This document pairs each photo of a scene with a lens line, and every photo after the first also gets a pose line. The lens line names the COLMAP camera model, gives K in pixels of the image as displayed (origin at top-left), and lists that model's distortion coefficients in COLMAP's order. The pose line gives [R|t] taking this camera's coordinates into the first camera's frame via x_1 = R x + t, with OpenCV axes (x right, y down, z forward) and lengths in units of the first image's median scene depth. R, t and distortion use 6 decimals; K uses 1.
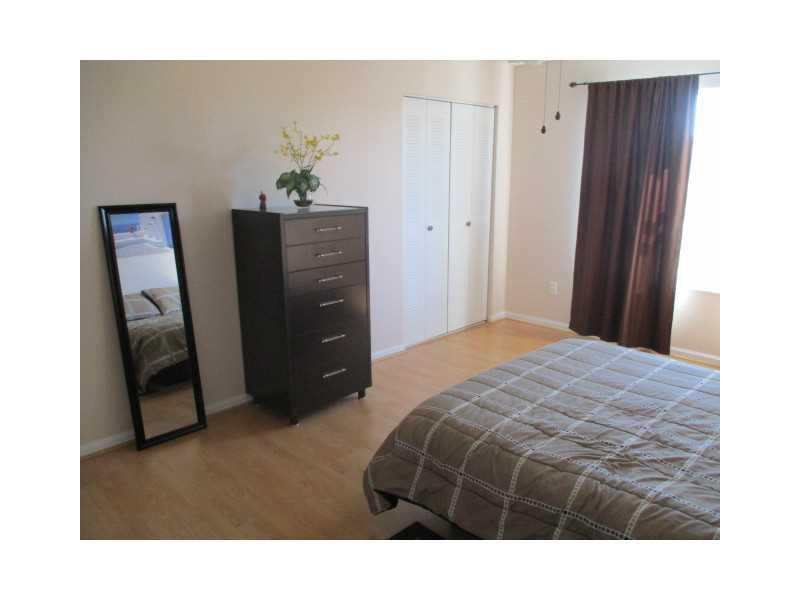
lens RADIAL K [[533.1, 0, 399.9], [0, 533.1, 300.9], [0, 0, 1]] dist [-0.024817, 0.003355]
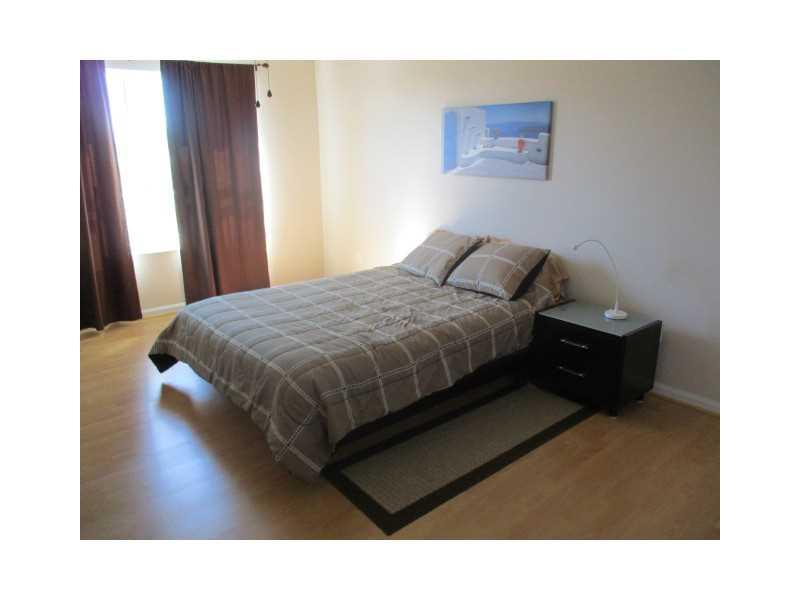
lens RADIAL K [[533.1, 0, 400.1], [0, 533.1, 299.5], [0, 0, 1]] dist [-0.024817, 0.003355]
pose [[0.071940, -0.262390, 0.962277, -0.977149], [0.240533, 0.940866, 0.238569, -0.132807], [-0.967971, 0.214297, 0.130799, 0.681517]]
